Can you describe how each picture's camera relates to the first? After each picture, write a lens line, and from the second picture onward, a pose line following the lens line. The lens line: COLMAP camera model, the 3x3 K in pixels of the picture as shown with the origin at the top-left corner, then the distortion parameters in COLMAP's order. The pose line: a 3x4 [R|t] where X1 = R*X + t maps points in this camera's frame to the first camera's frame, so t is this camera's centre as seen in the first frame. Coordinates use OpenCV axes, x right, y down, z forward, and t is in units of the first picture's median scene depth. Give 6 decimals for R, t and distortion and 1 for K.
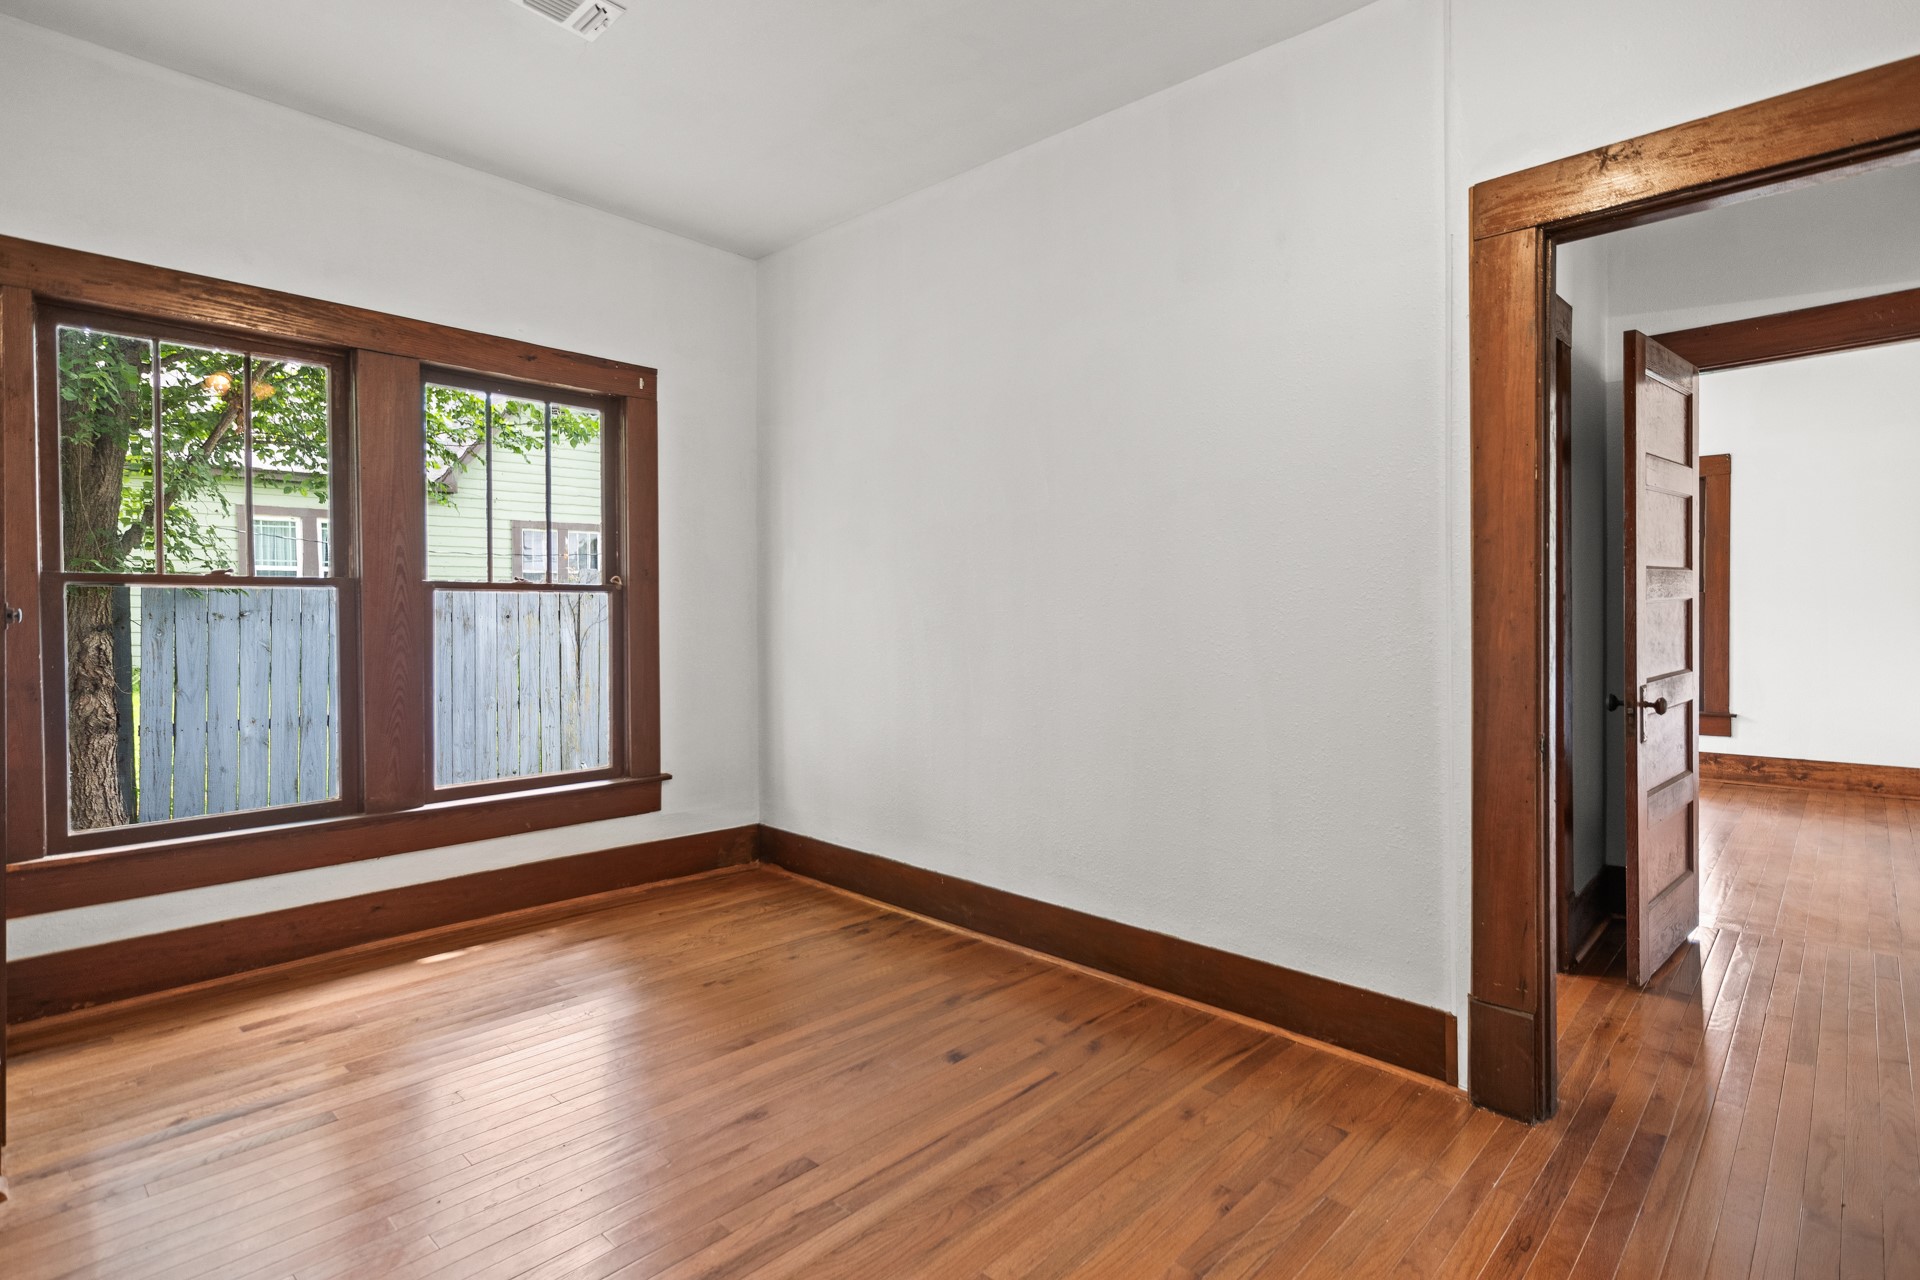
lens RADIAL K [[968.7, 0, 959.4], [0, 968.7, 615.3], [0, 0, 1]] dist [-0.006311, -0.000087]
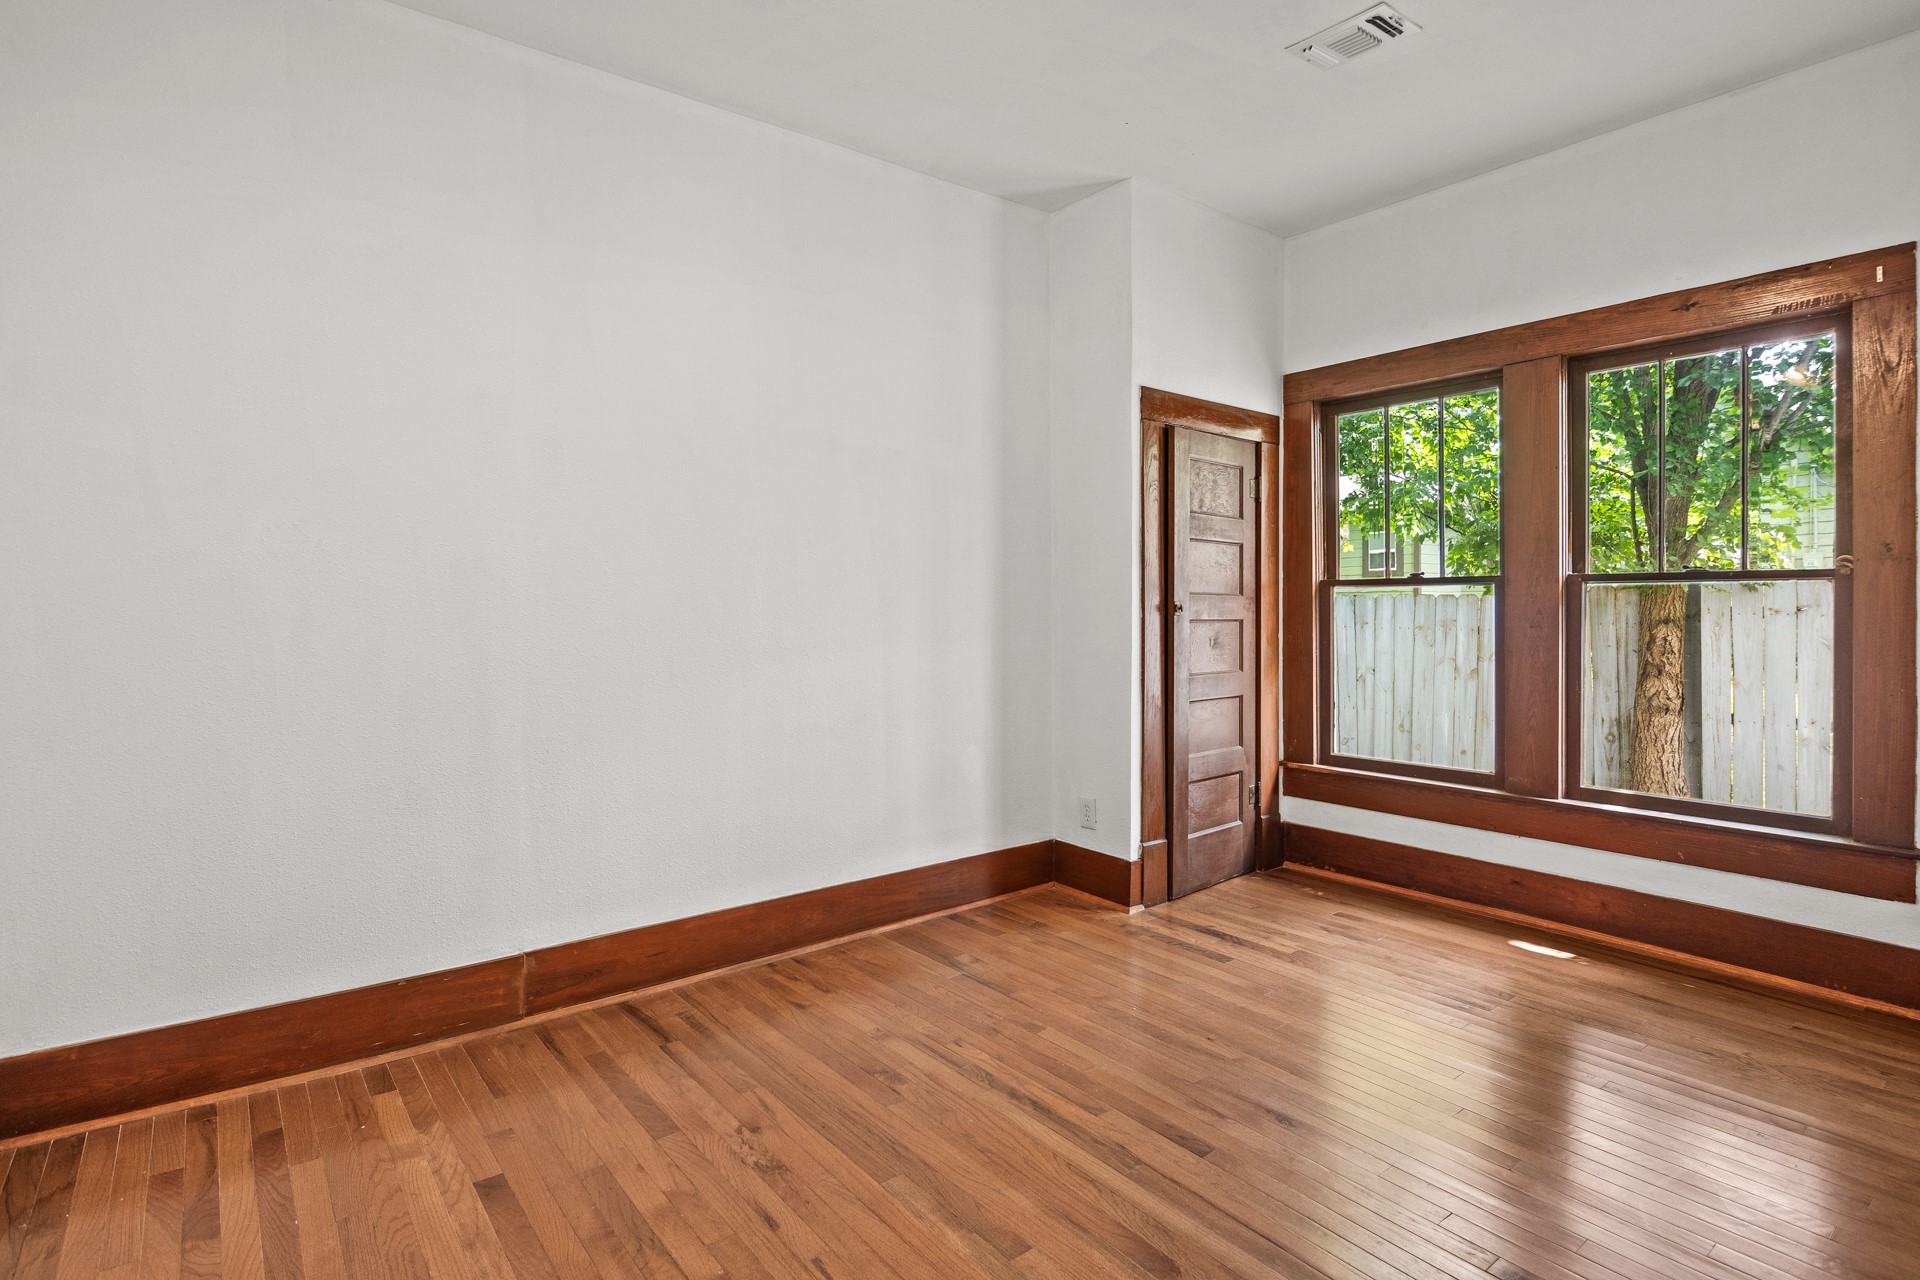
lens RADIAL K [[948.7, 0, 968.9], [0, 948.7, 612.6], [0, 0, 1]] dist [-0.001469, 0.000088]
pose [[-0.146035, 0.005307, -0.989265, 0.485835], [-0.004039, 0.999974, 0.005961, 0.000036], [0.989271, 0.004867, -0.146010, 0.510315]]
